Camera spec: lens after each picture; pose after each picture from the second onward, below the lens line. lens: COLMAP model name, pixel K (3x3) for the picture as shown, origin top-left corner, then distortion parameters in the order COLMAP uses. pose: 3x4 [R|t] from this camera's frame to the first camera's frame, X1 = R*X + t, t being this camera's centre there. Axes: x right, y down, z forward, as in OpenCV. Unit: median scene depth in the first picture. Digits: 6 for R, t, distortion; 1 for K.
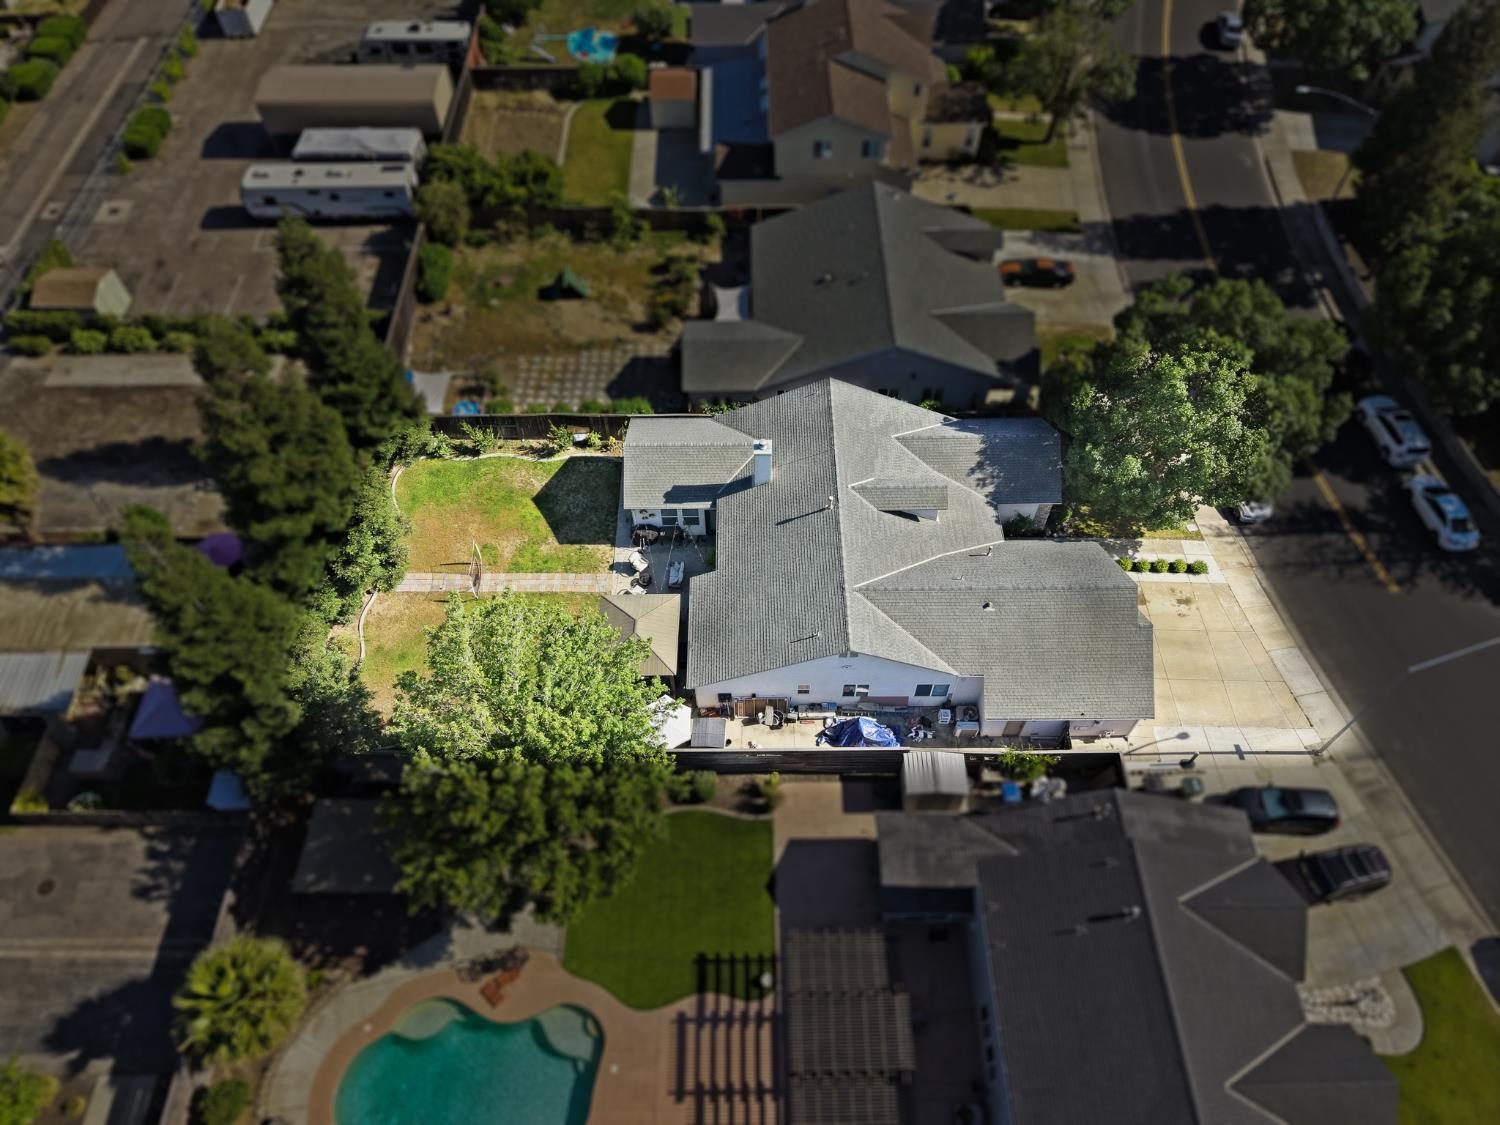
lens RADIAL K [[1053.8, 0, 751.6], [0, 1053.8, 559.6], [0, 0, 1]] dist [-0.000471, -0.004023]
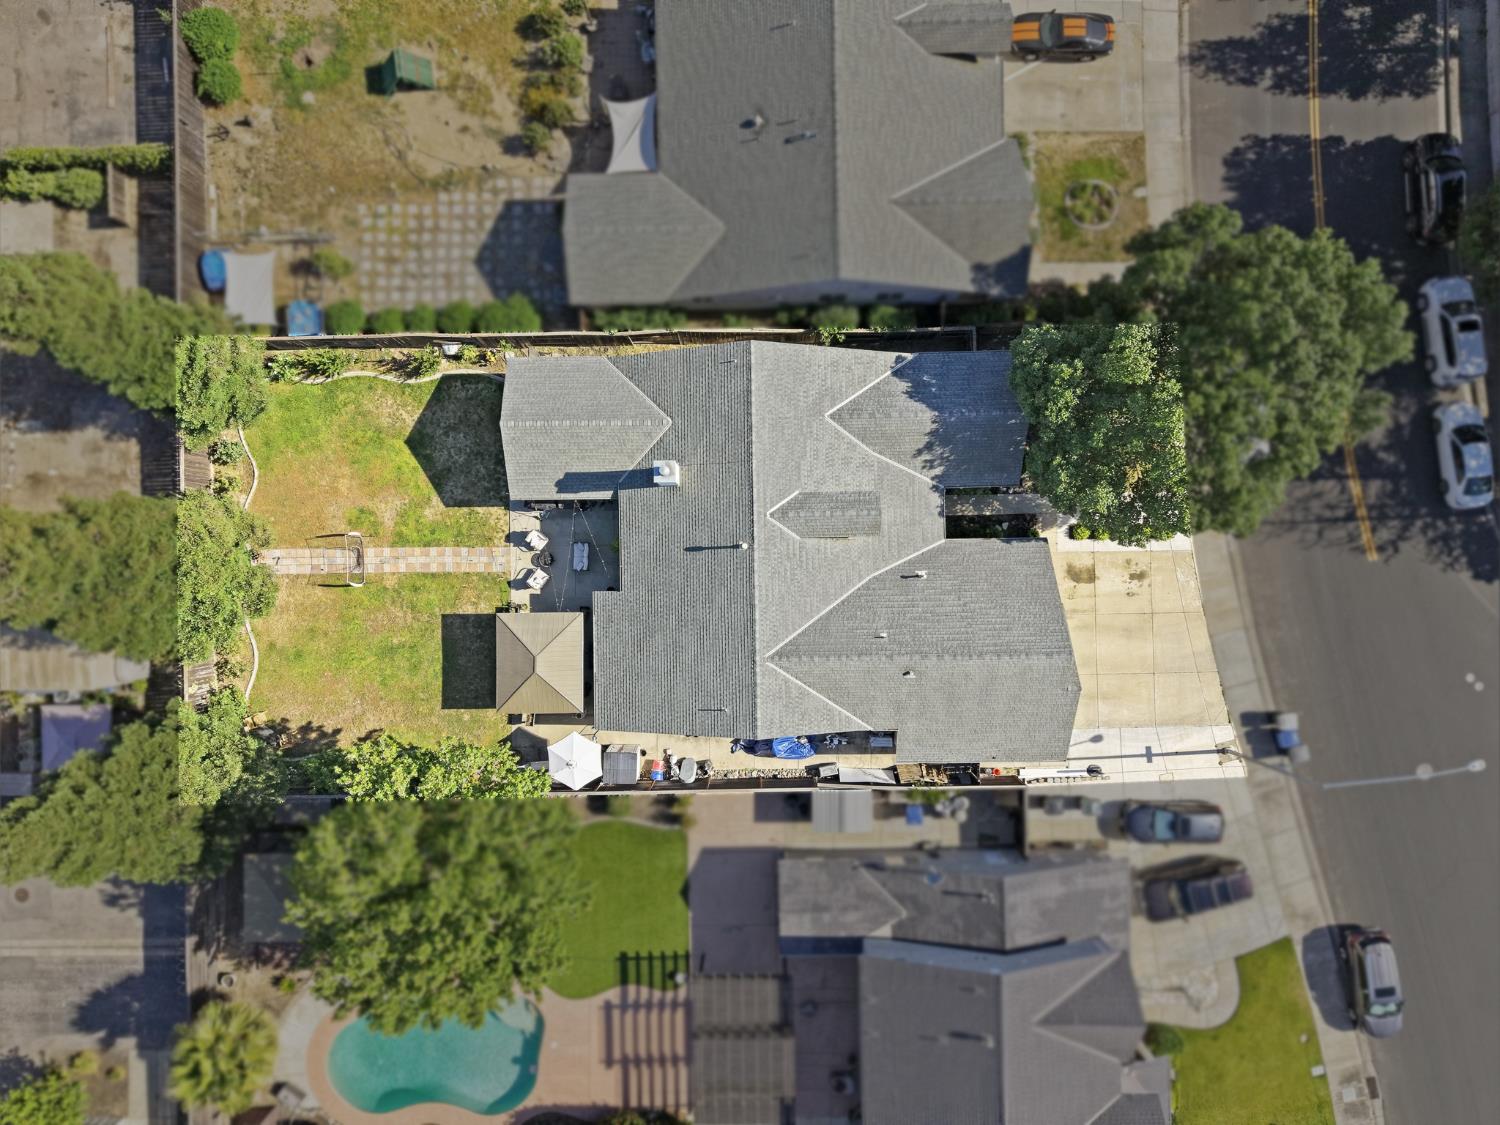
lens RADIAL K [[1053.8, 0, 748.1], [0, 1053.8, 570.3], [0, 0, 1]] dist [-0.000471, -0.004023]
pose [[0.999983, -0.005613, 0.001317, 0.073939], [0.003732, 0.804236, 0.594298, -0.530128], [-0.004395, -0.594283, 0.804244, 0.278054]]
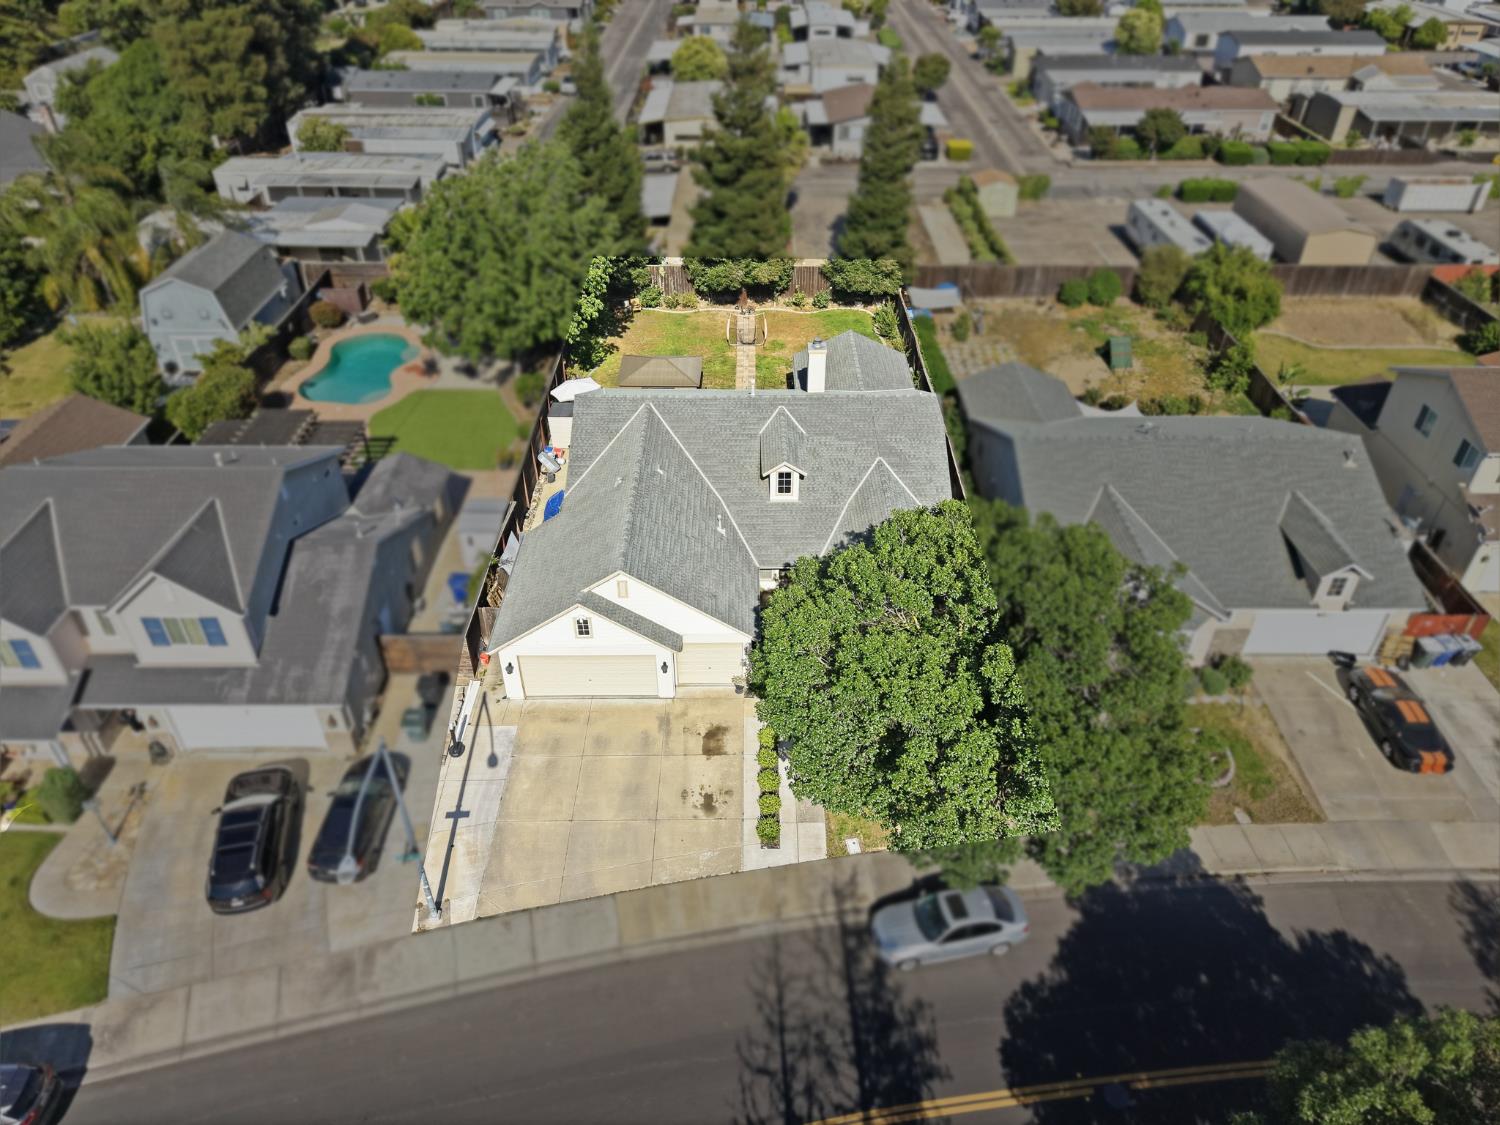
lens RADIAL K [[1053.8, 0, 741.8], [0, 1053.8, 564.9], [0, 0, 1]] dist [-0.000471, -0.004023]
pose [[-0.014278, 0.575059, -0.817988, 0.903227], [-0.804325, 0.479393, 0.351060, -0.295034], [0.594017, 0.662941, 0.455689, 0.633874]]
